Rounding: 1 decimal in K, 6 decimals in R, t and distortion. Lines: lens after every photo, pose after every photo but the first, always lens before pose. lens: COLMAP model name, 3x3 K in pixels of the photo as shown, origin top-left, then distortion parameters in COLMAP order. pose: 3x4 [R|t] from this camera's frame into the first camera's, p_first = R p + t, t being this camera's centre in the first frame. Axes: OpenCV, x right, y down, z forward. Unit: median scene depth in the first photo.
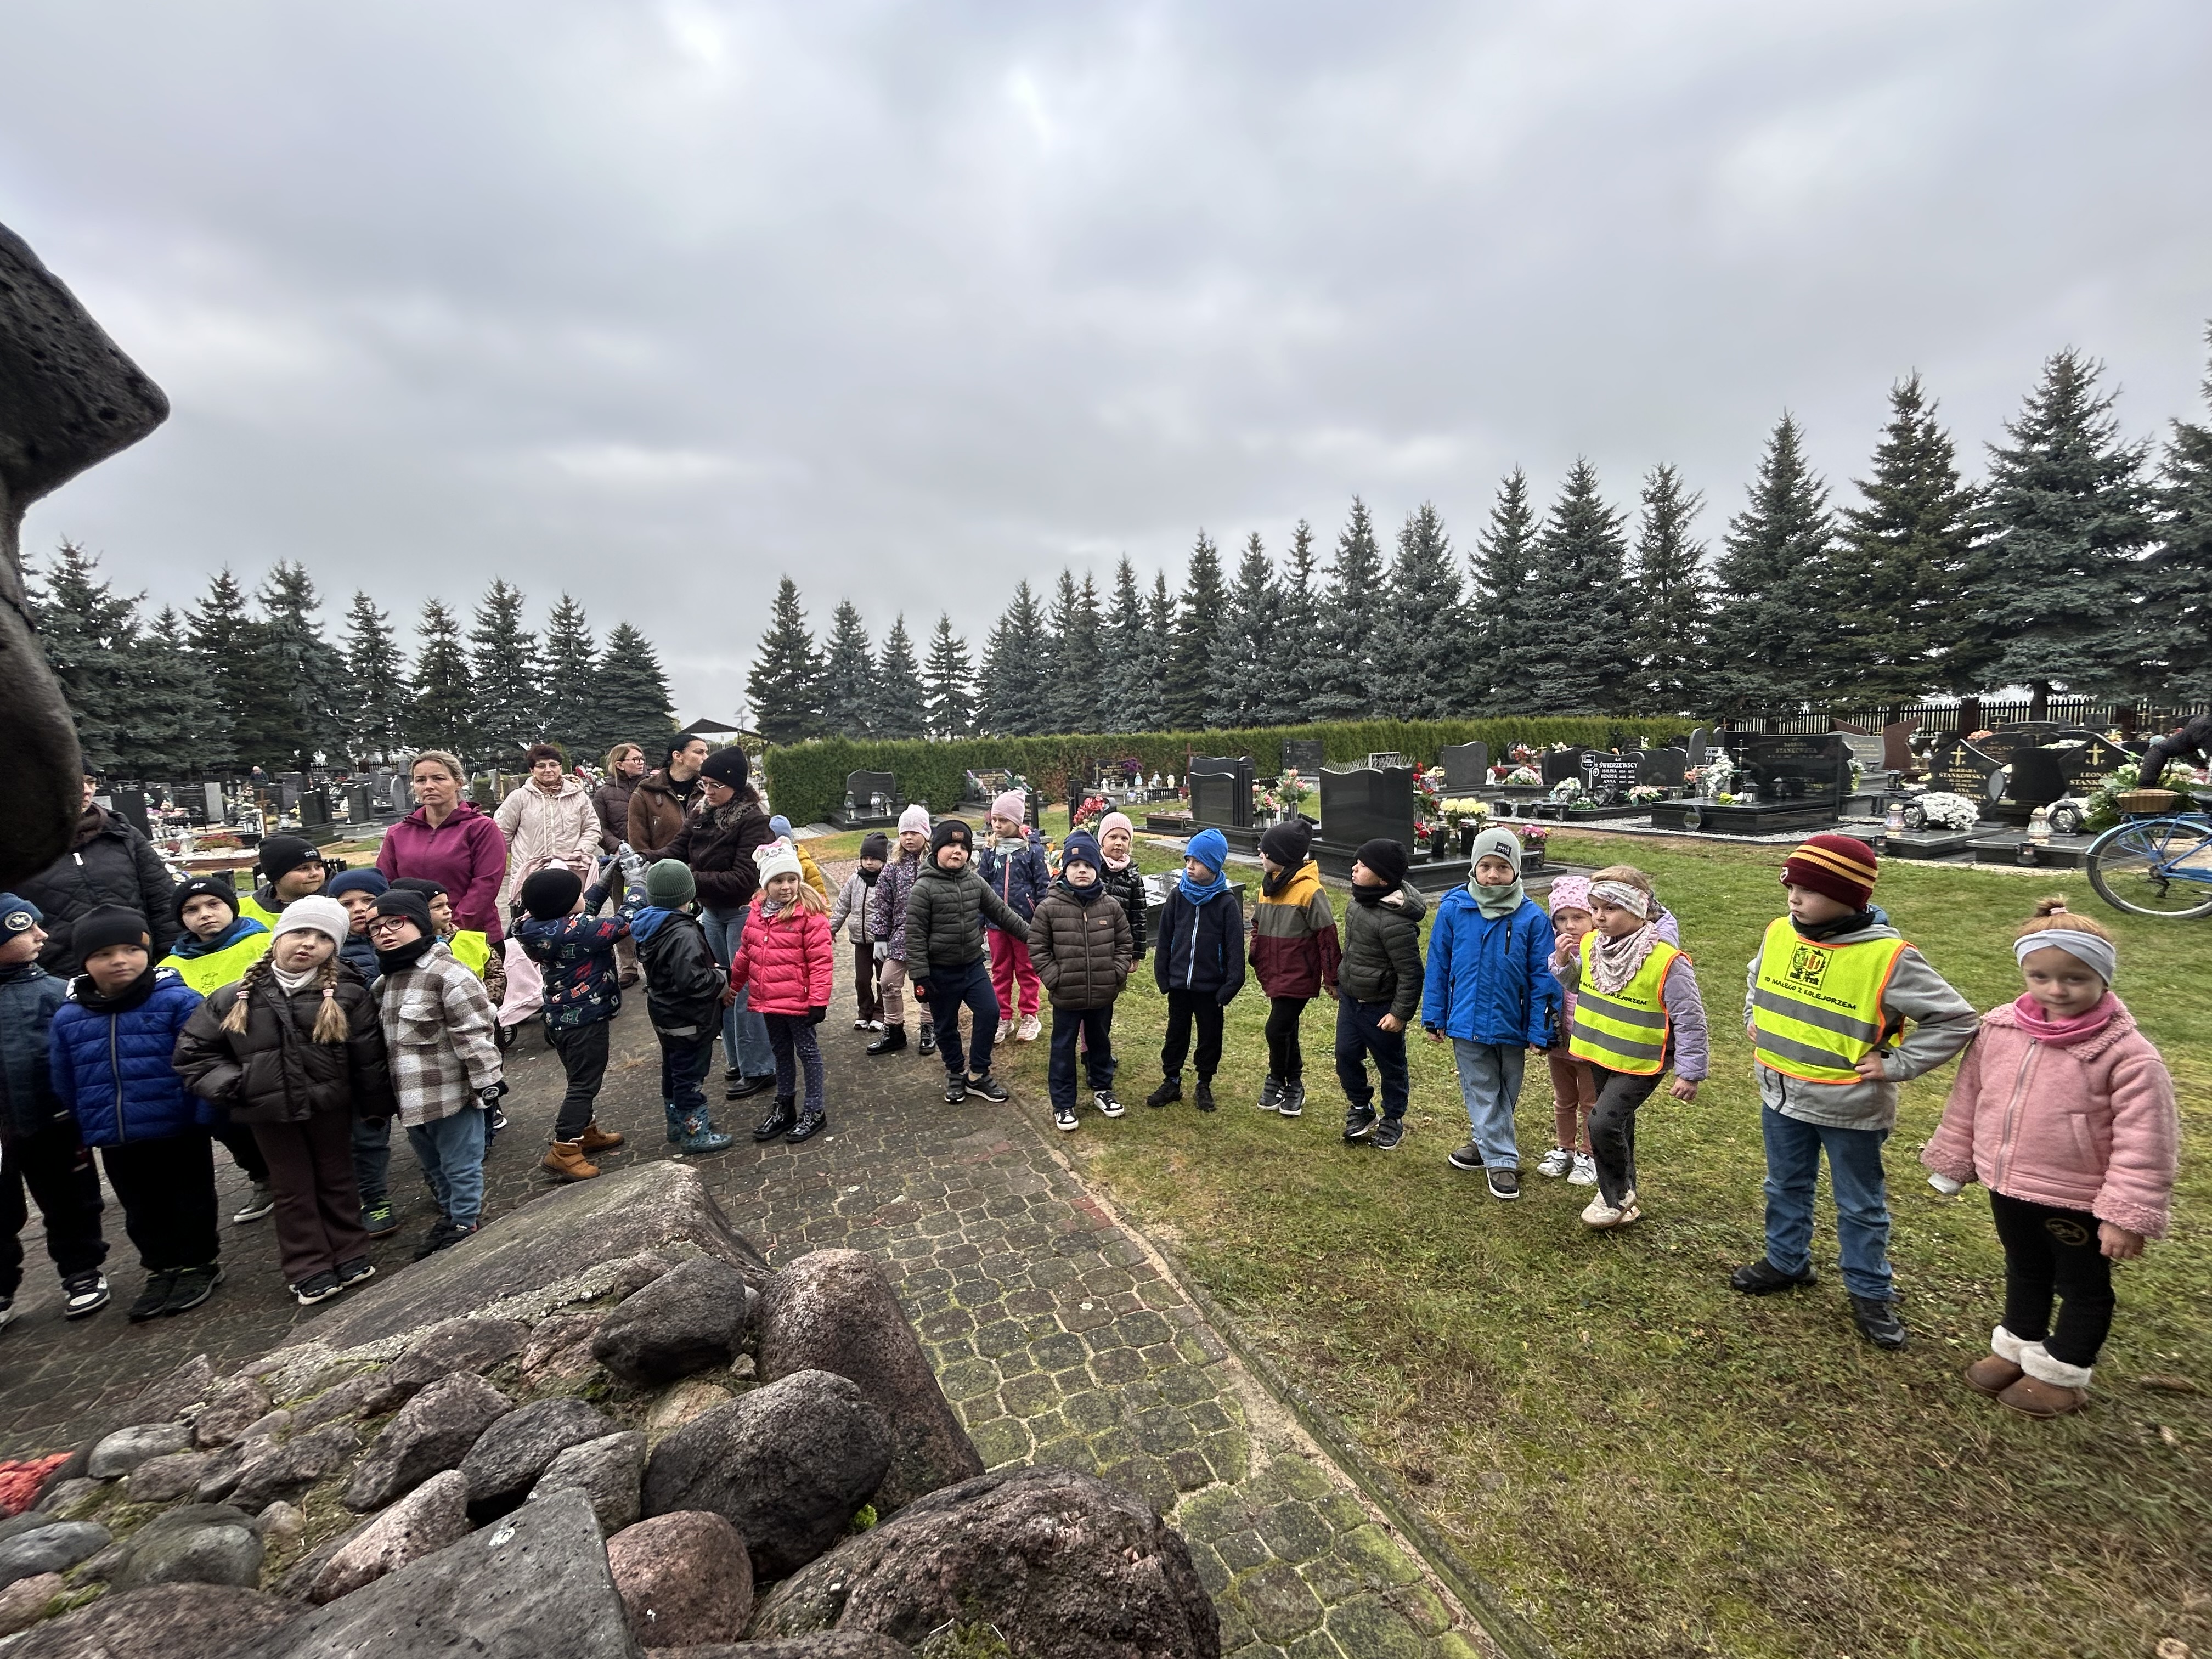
lens RADIAL K [[891.6, 0, 1102.5], [0, 891.6, 836.5], [0, 0, 1]] dist [-0.009829, 0.000690]
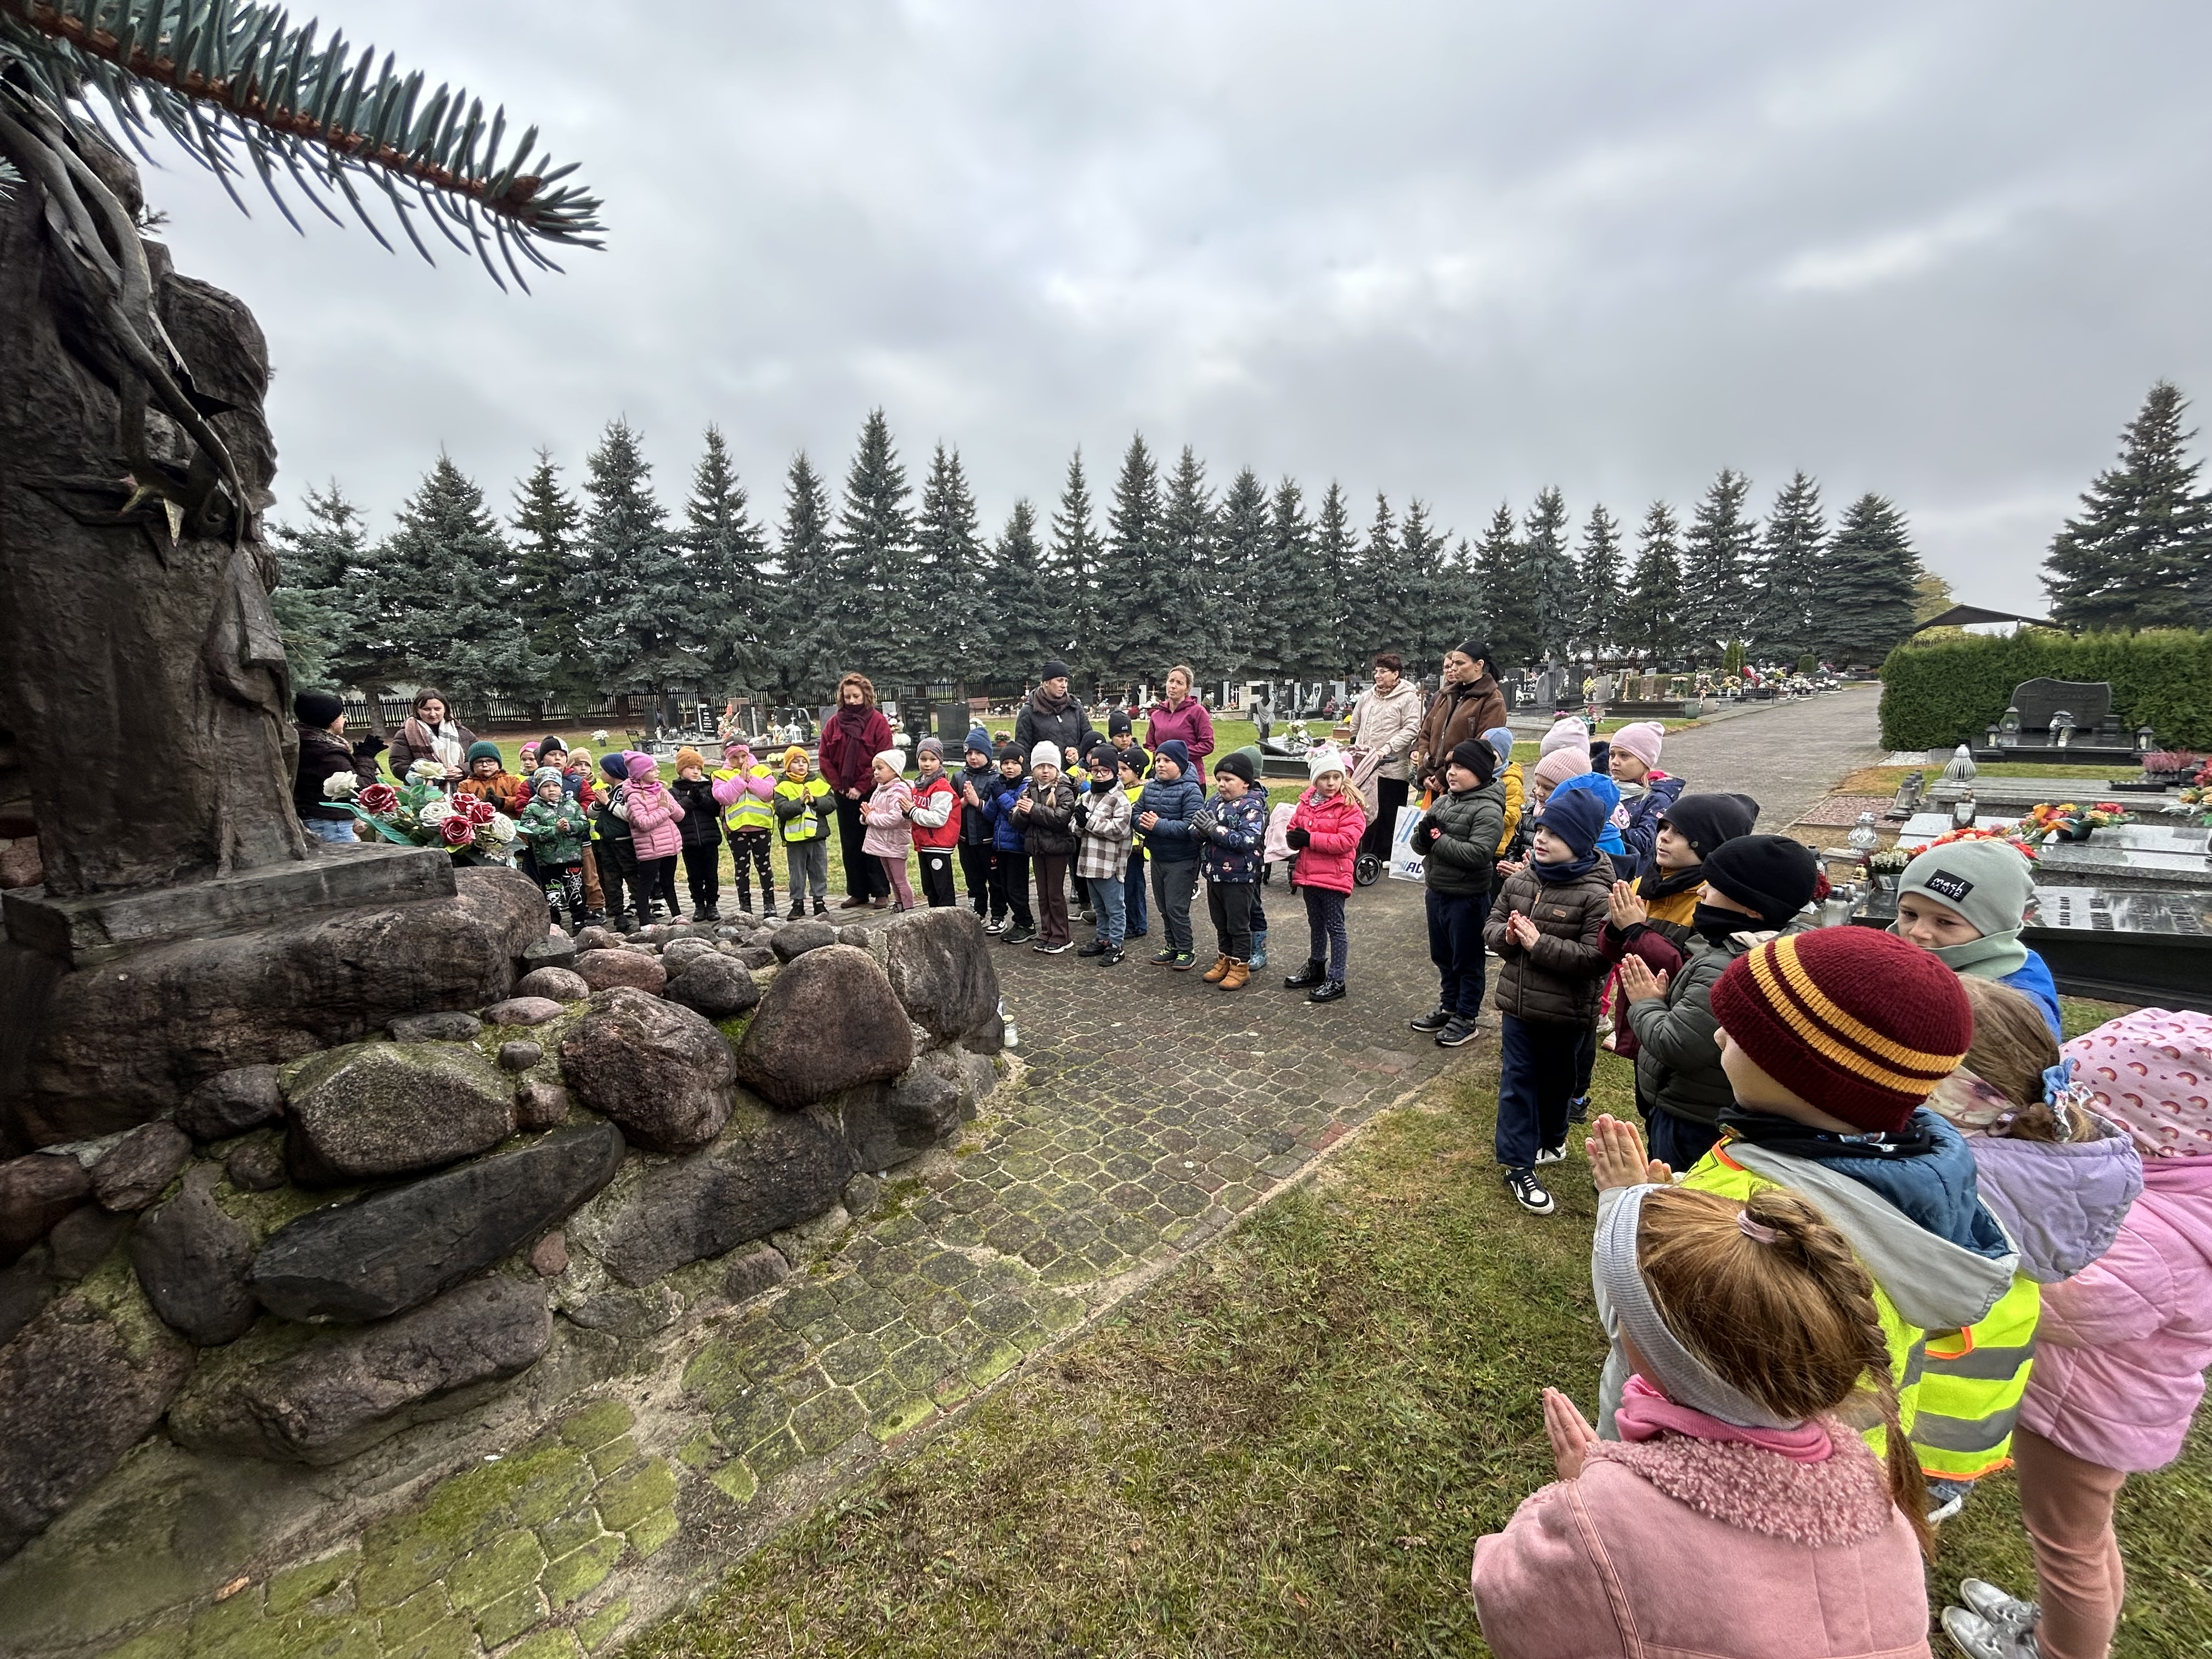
lens RADIAL K [[891.6, 0, 1105.2], [0, 891.6, 833.7], [0, 0, 1]] dist [-0.009829, 0.000690]
pose [[0.350639, 0.181687, -0.918718, 0.045918], [-0.078898, 0.983244, 0.164335, -0.003508], [0.933181, 0.014863, 0.359098, 0.024711]]
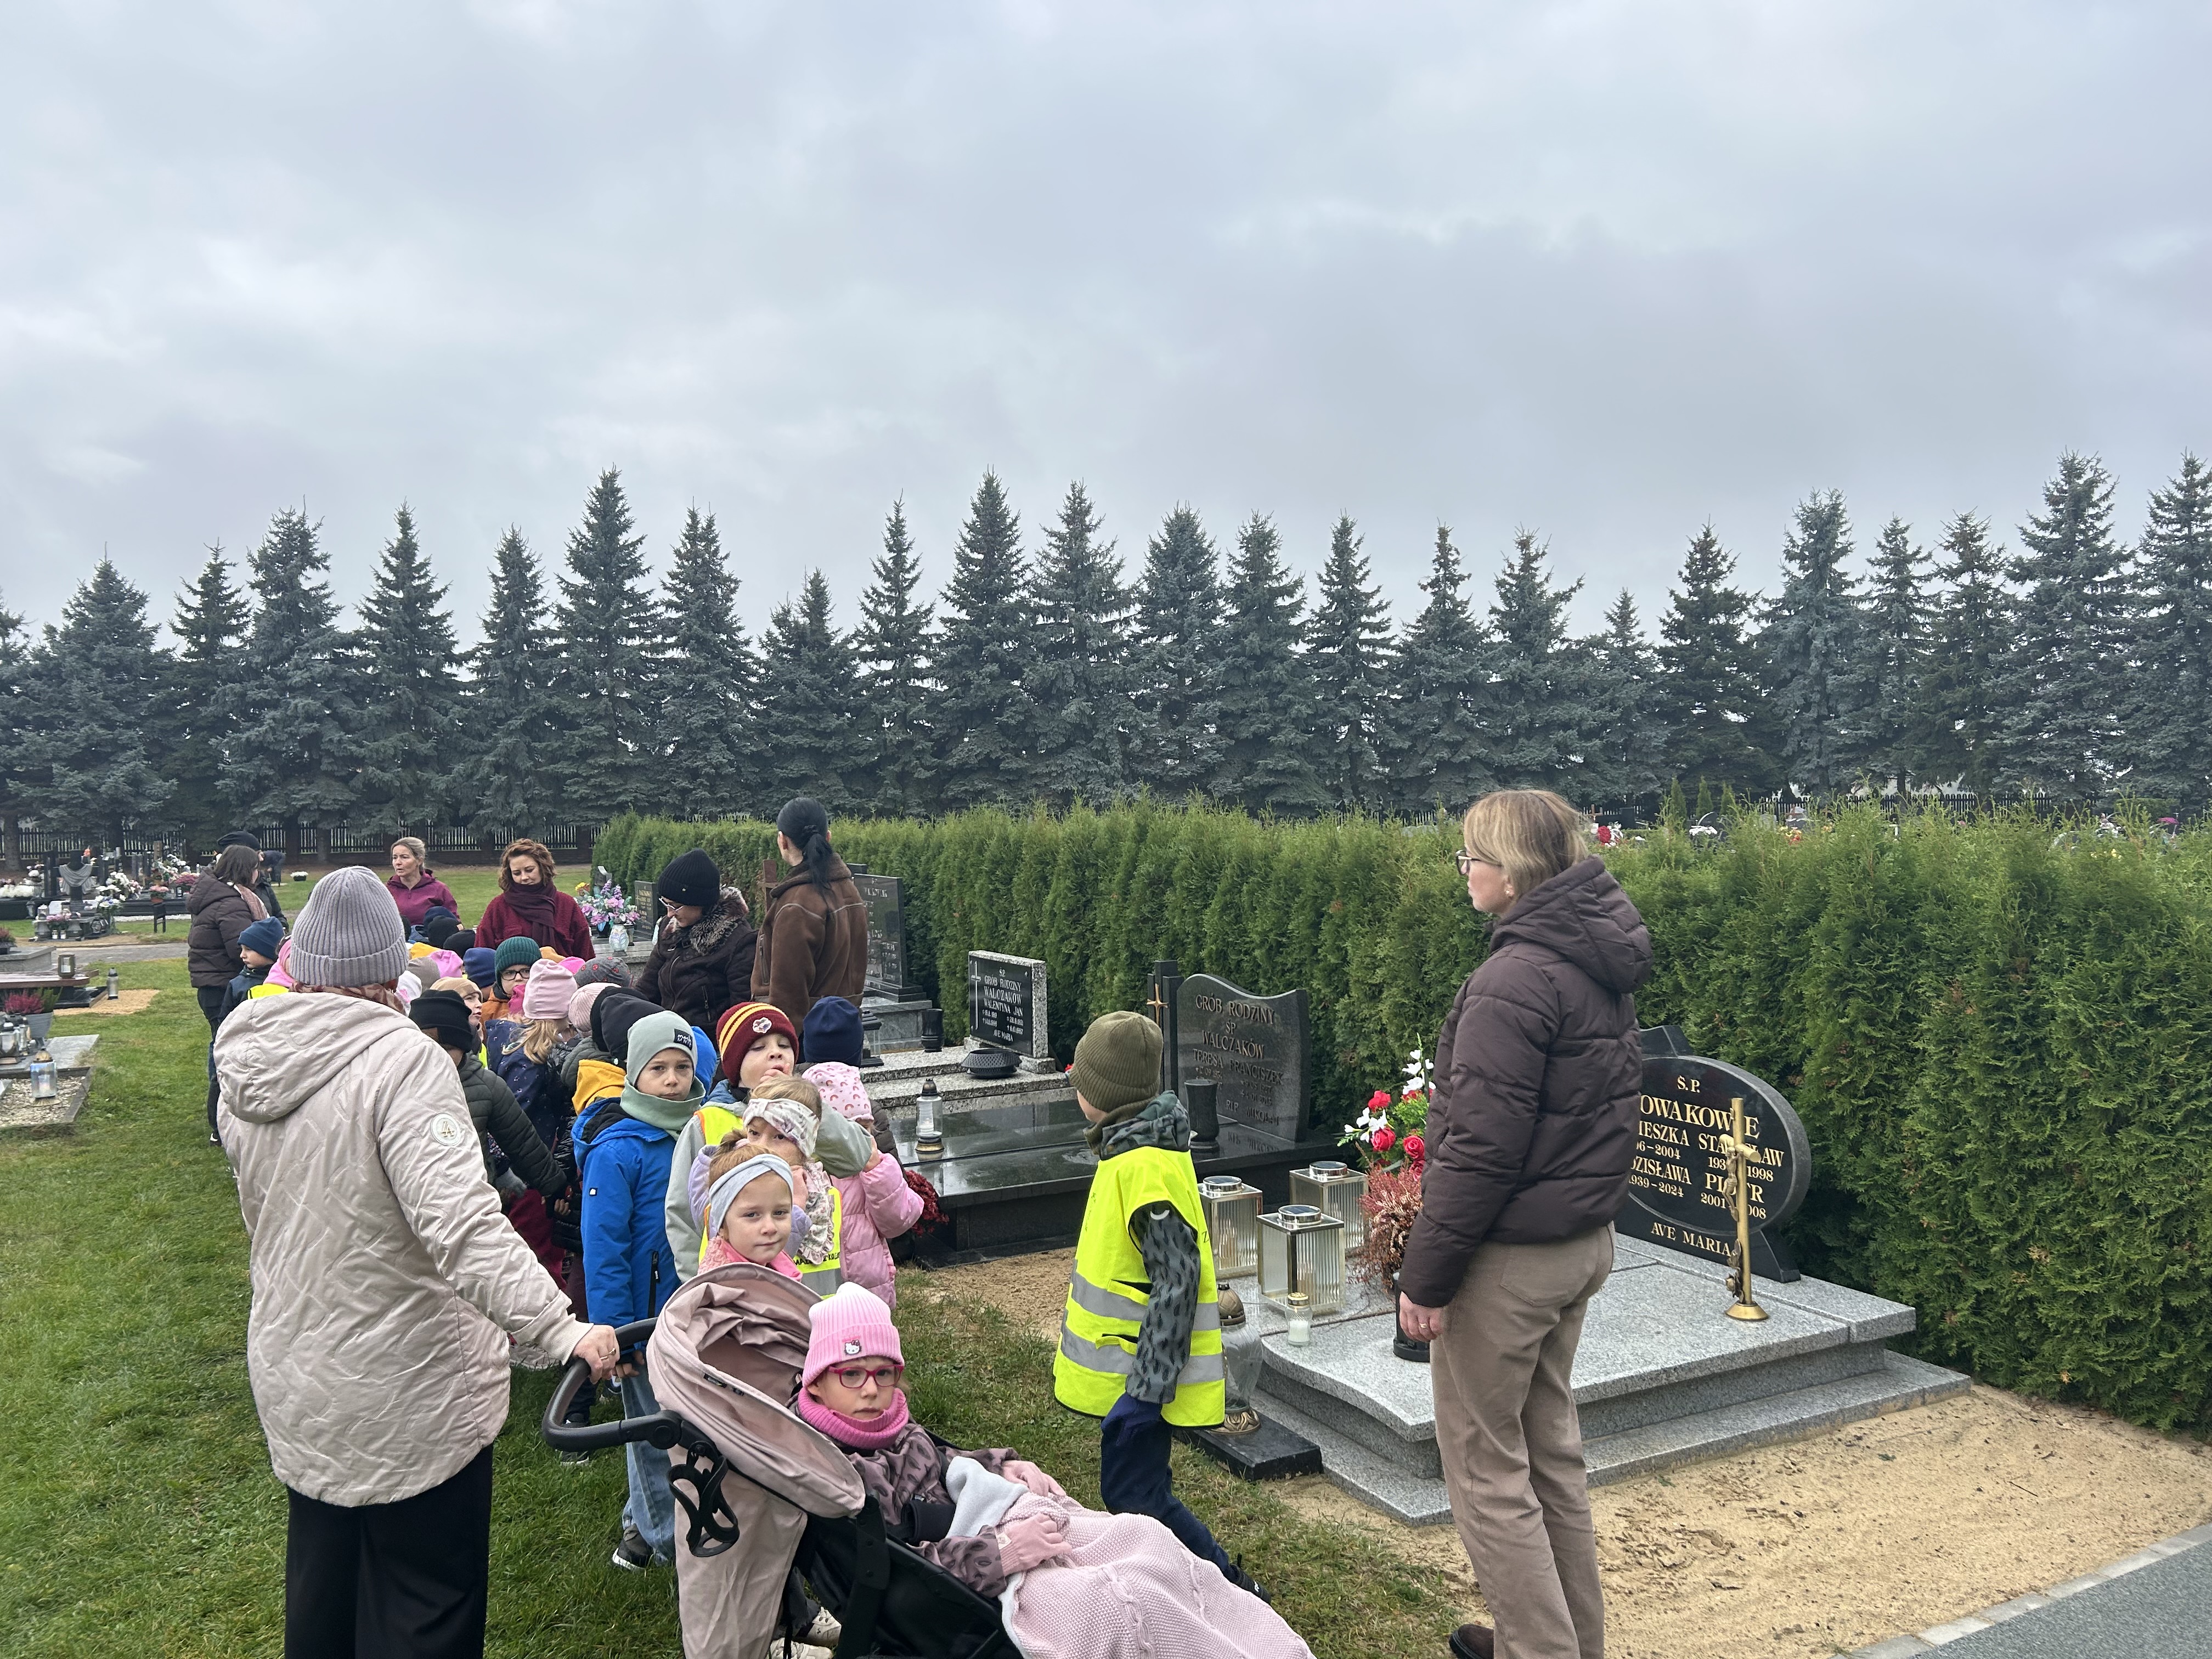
lens RADIAL K [[1692.4, 0, 1094.4], [0, 1692.4, 827.8], [0, 0, 1]] dist [0.014817, -0.017352]
pose [[0.012063, 0.029658, -0.999487, 0.348062], [-0.090006, 0.995535, 0.028454, -0.046991], [0.995868, 0.089617, 0.014678, 0.445412]]
